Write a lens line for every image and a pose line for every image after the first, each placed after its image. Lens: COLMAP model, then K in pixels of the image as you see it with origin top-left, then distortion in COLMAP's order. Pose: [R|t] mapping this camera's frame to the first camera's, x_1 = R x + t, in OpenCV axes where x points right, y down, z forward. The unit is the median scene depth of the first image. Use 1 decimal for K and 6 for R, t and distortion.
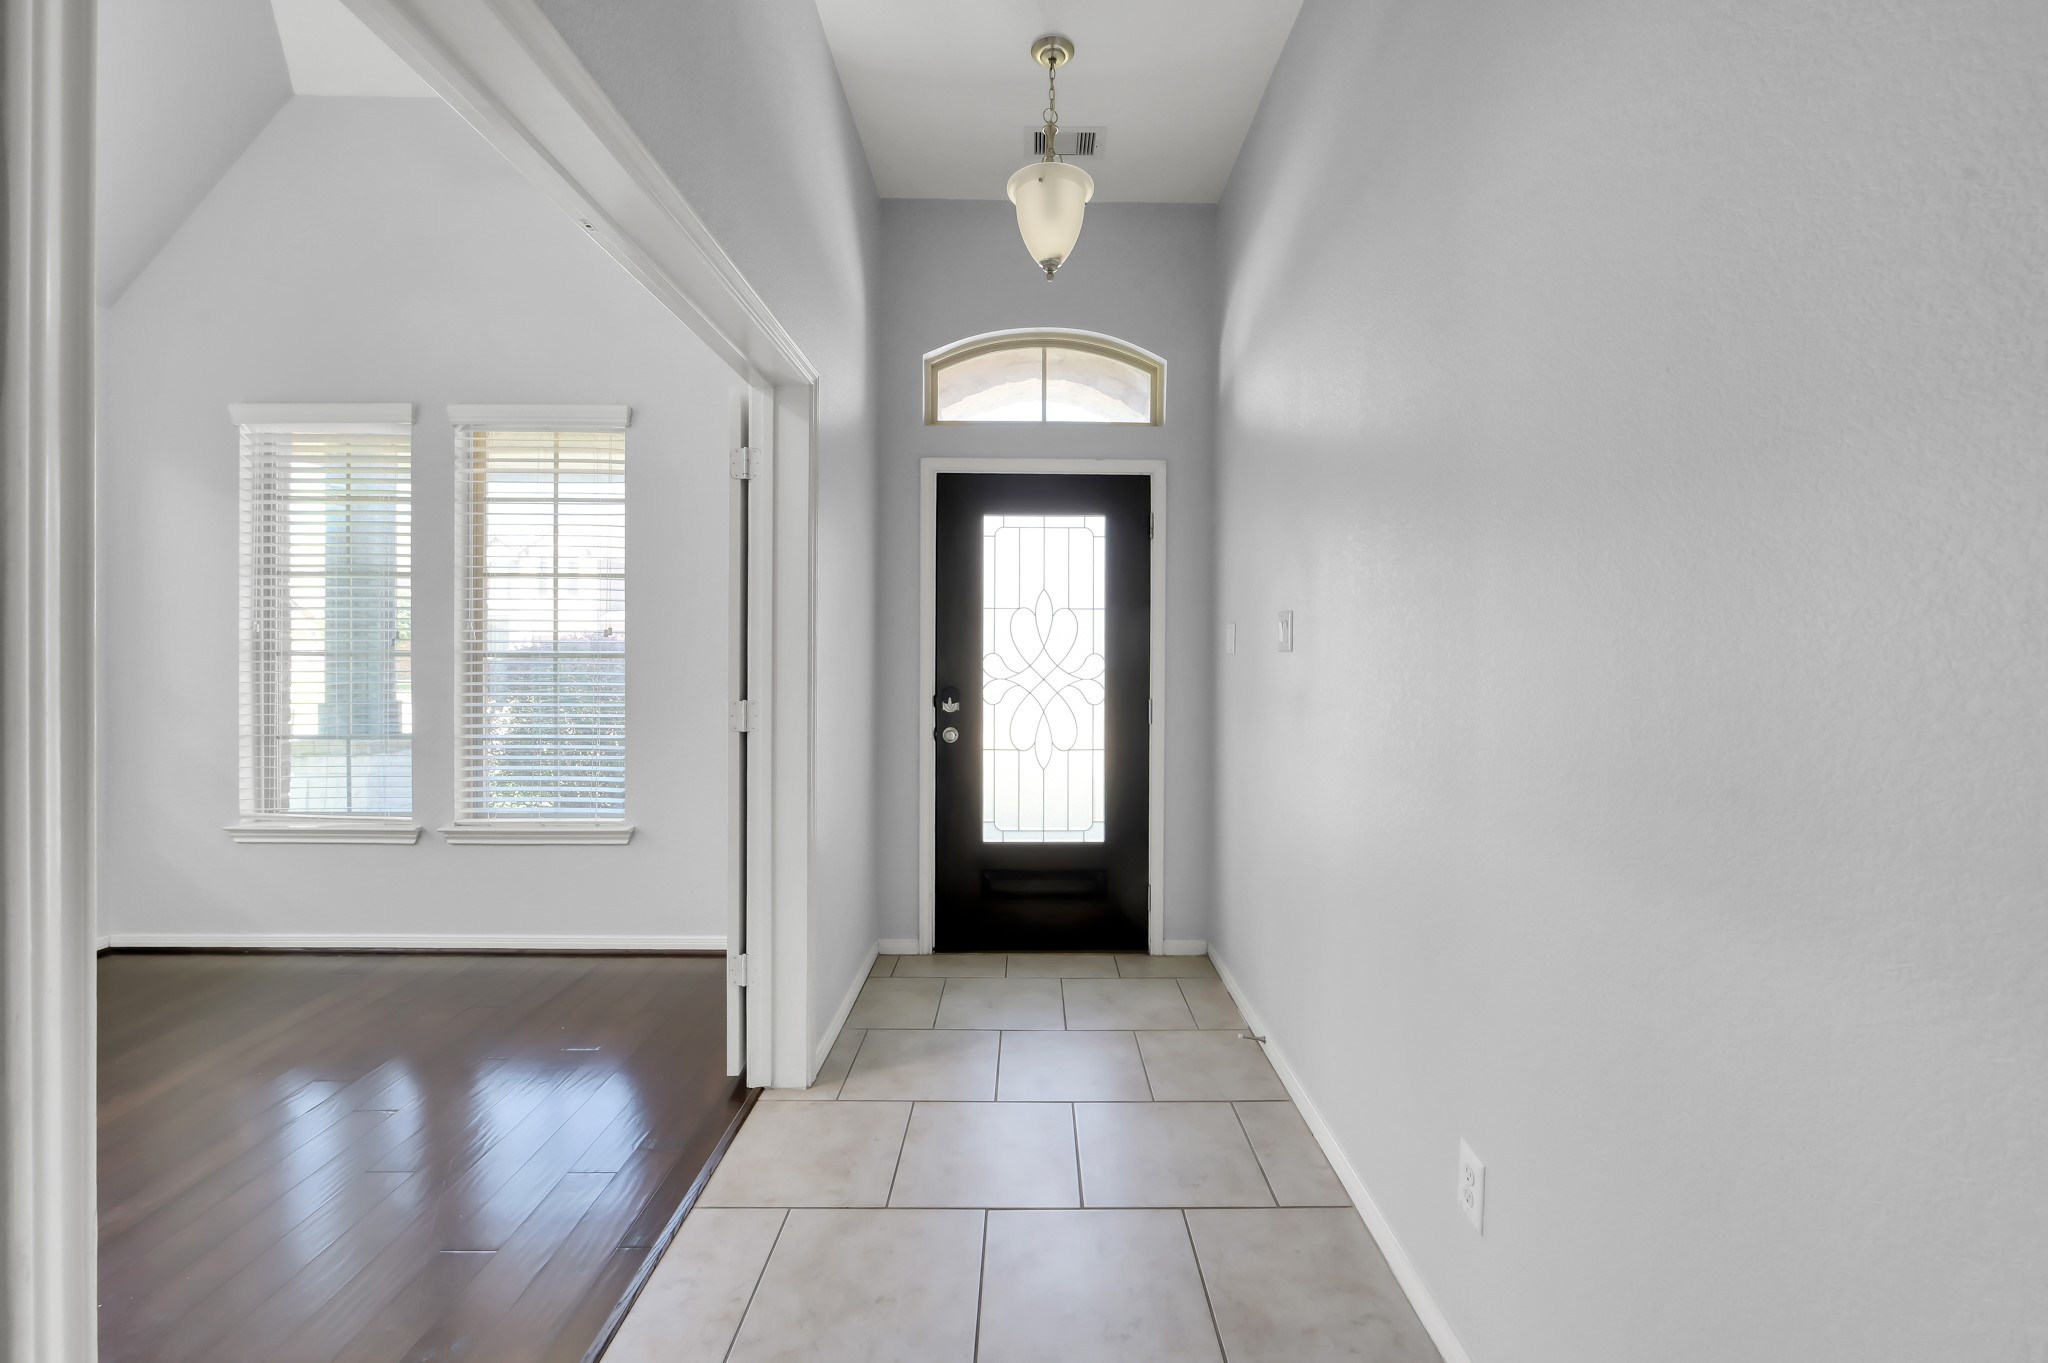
lens RADIAL K [[836.3, 0, 1034.6], [0, 836.3, 636.8], [0, 0, 1]] dist [0.000437, -0.000028]
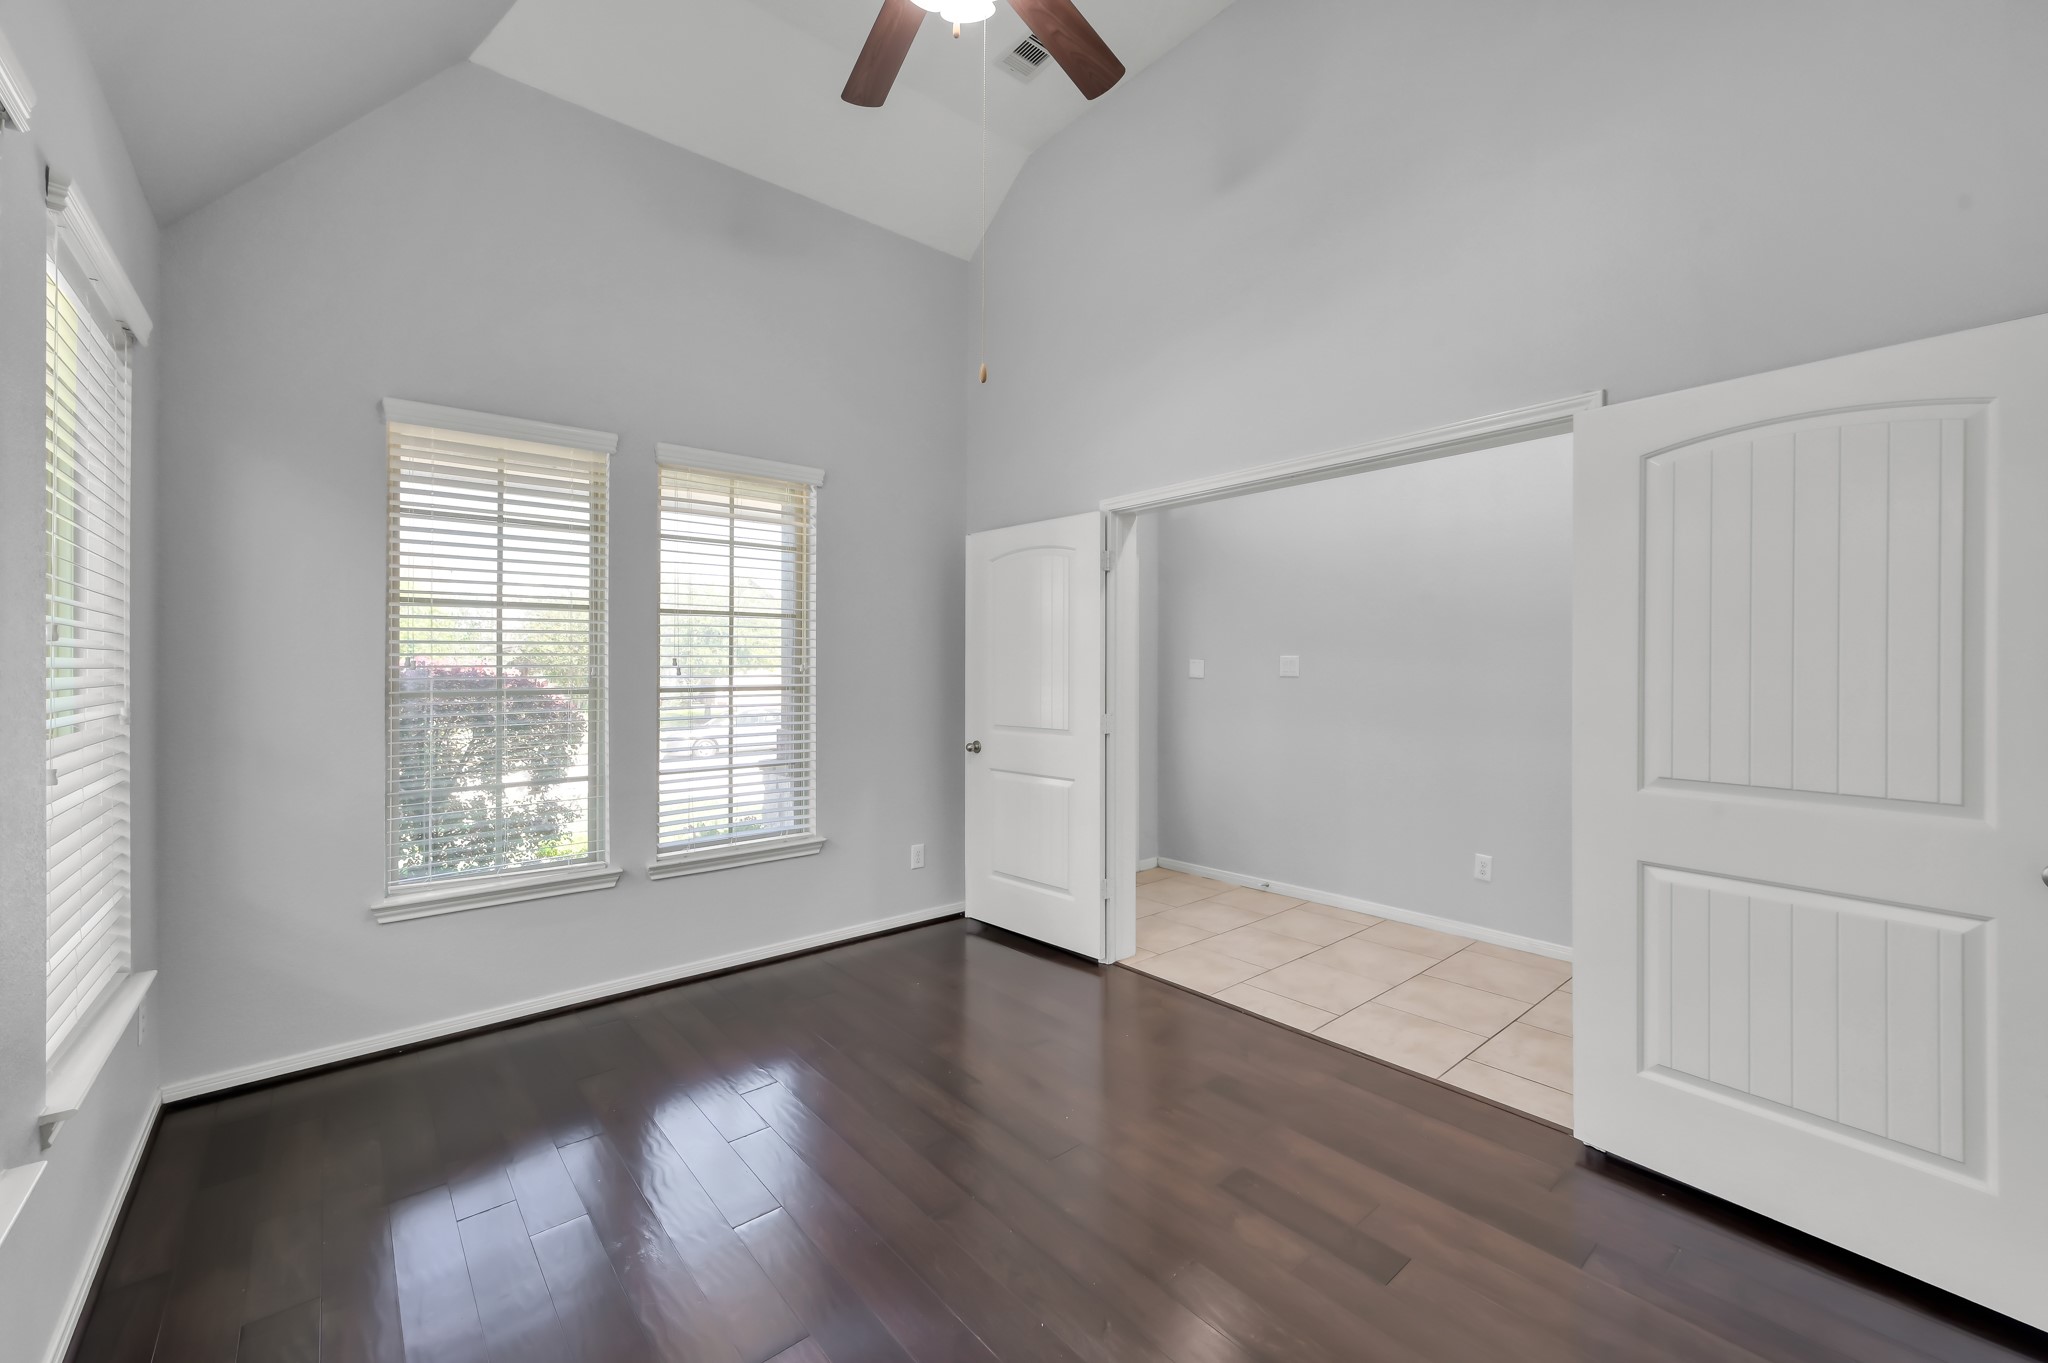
lens RADIAL K [[811.6, 0, 1022.3], [0, 811.6, 672.9], [0, 0, 1]] dist [0.000158, 0.000121]
pose [[0.769576, -0.011942, 0.638444, -0.947505], [0.007588, 0.999926, 0.009557, -0.005893], [-0.638510, -0.002511, 0.769609, -0.026593]]
